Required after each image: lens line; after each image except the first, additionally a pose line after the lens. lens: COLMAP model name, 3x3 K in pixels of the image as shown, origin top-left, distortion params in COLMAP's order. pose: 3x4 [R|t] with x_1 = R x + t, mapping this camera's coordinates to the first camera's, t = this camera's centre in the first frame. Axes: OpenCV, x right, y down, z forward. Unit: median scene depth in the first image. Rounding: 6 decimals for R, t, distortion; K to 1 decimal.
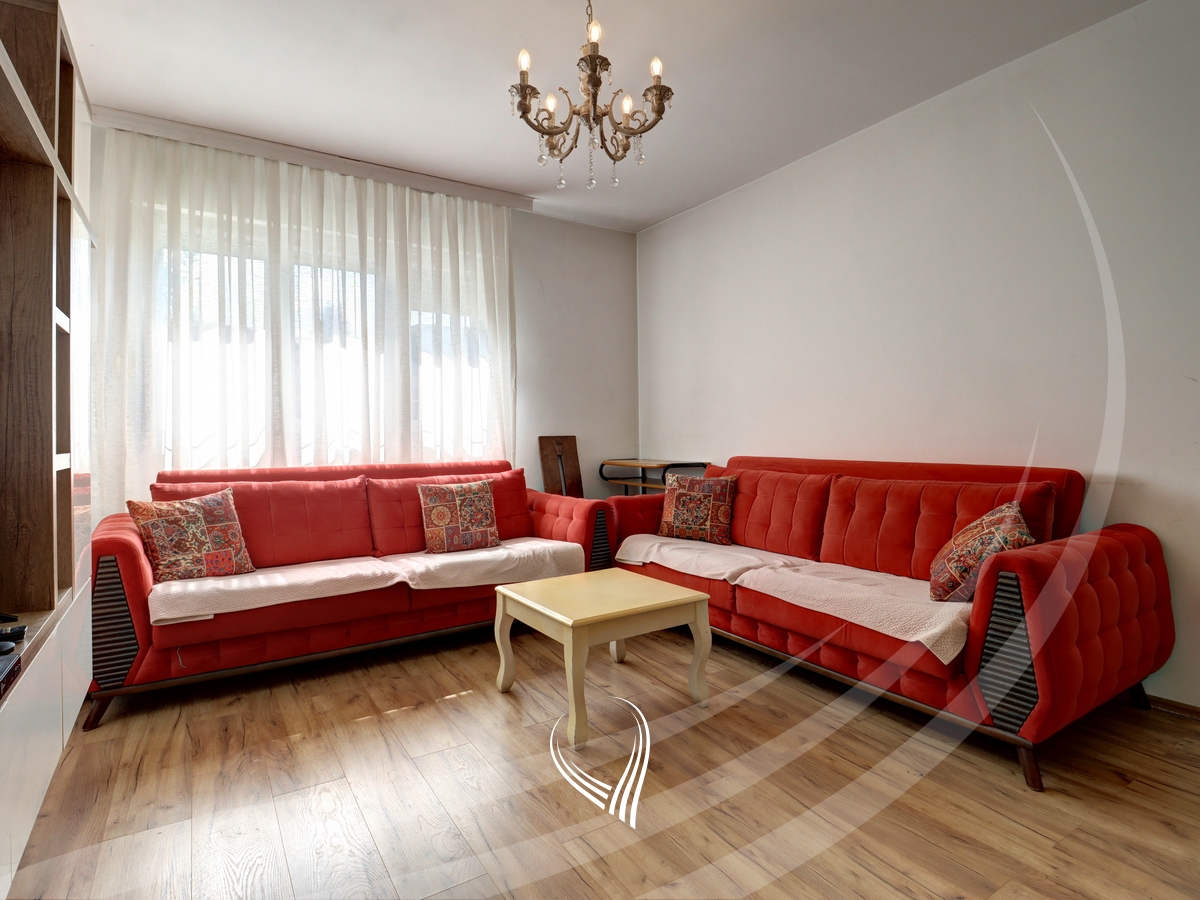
lens RADIAL K [[631.3, 0, 602.5], [0, 631.3, 430.0], [0, 0, 1]] dist [-0.001422, -0.000923]
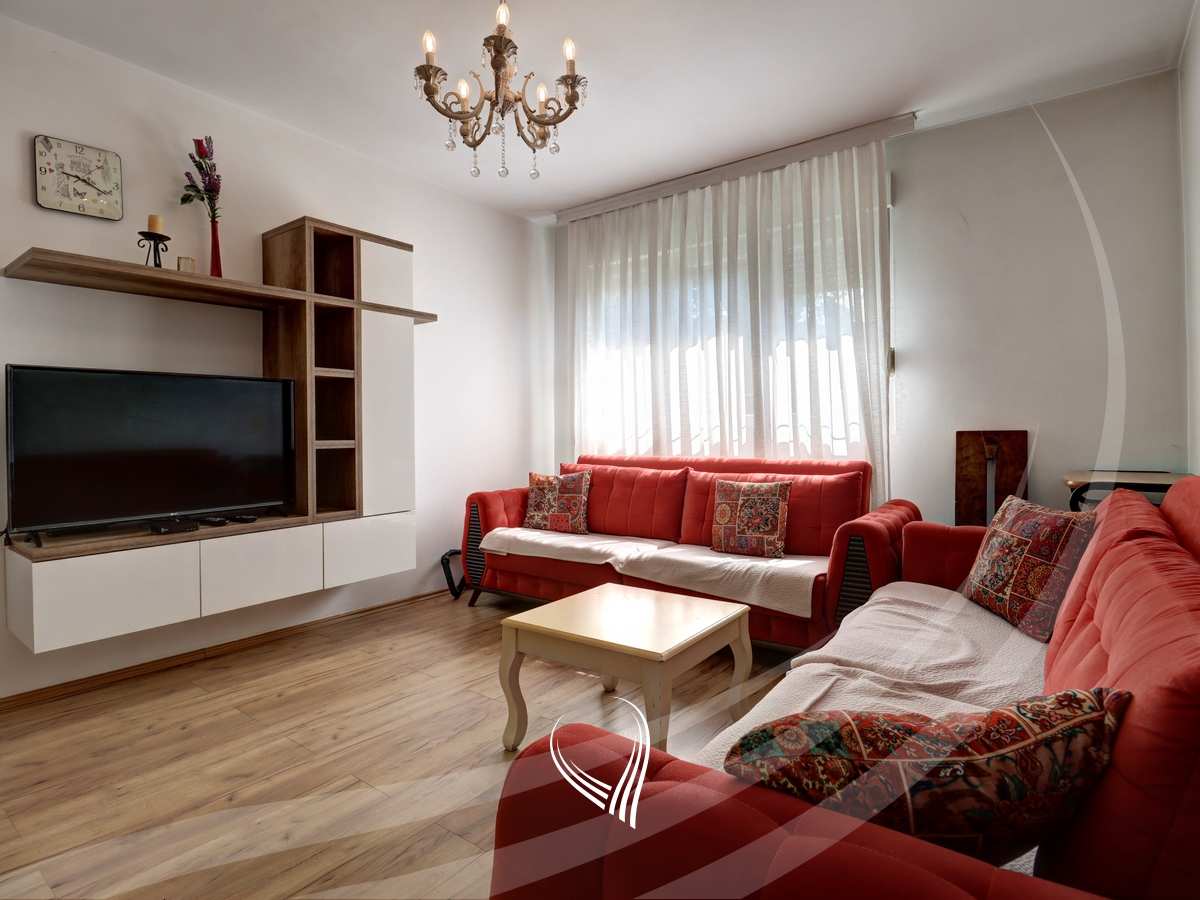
lens RADIAL K [[631.3, 0, 602.5], [0, 631.3, 430.0], [0, 0, 1]] dist [-0.001422, -0.000923]
pose [[0.352430, 0.003671, -0.935831, 0.571104], [0.007927, 0.999945, 0.006907, 0.000227], [0.935804, -0.009853, 0.352382, 0.483925]]
